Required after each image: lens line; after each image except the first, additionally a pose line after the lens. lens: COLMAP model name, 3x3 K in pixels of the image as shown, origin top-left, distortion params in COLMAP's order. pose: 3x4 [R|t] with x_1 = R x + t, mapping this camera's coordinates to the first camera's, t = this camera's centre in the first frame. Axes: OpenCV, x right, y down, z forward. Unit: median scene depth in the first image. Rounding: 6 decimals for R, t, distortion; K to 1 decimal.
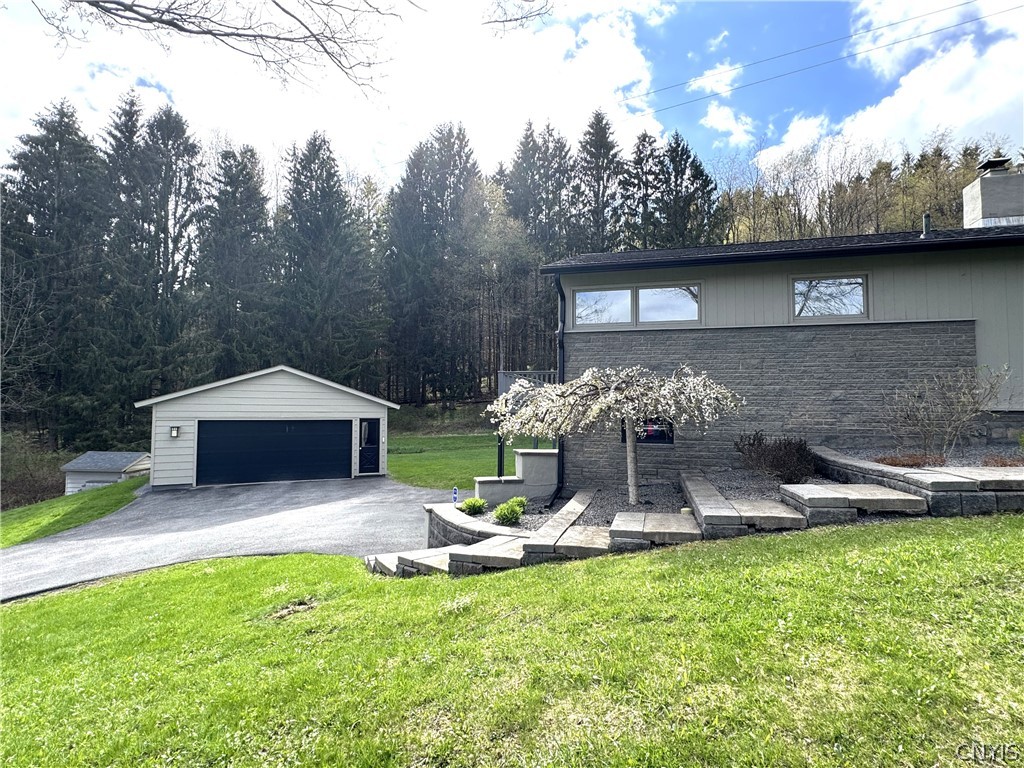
lens RADIAL K [[511.7, 0, 512.0], [0, 511.7, 384.0], [0, 0, 1]] dist [0.005902, 0.000313]
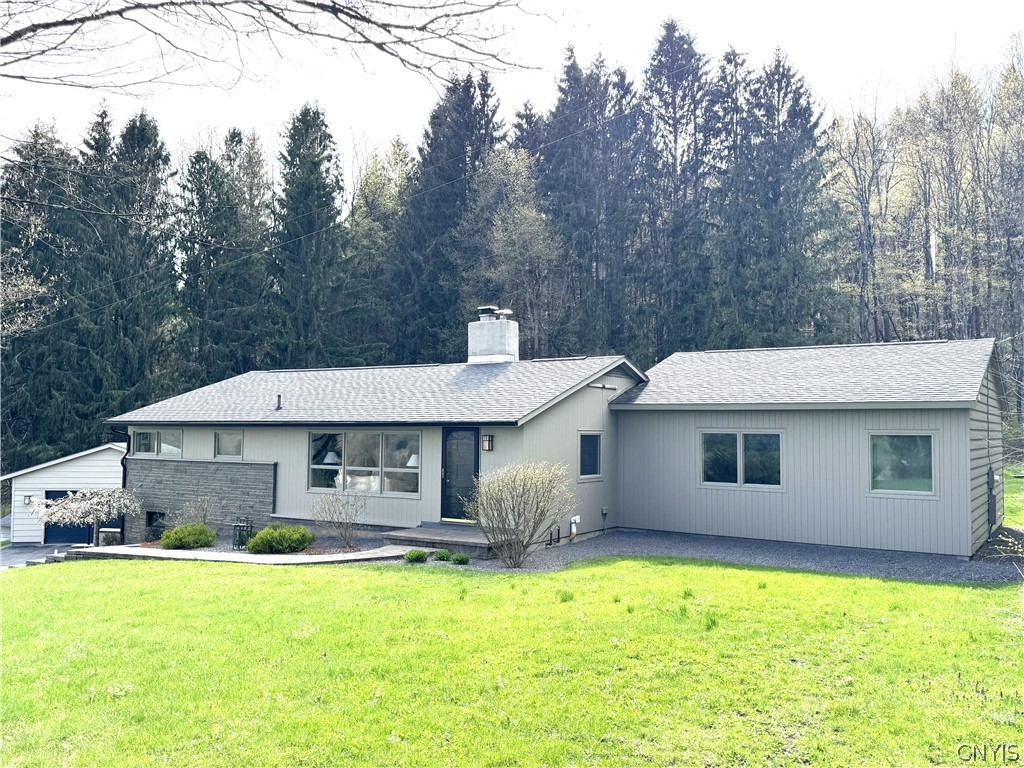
lens RADIAL K [[870.1, 0, 512.0], [0, 870.1, 384.0], [0, 0, 1]] dist [0.006989, 0.003957]
pose [[0.952859, -0.017585, -0.302903, 0.448892], [0.017383, 0.999843, -0.003364, -0.064907], [0.302915, -0.002060, 0.953015, -0.270835]]
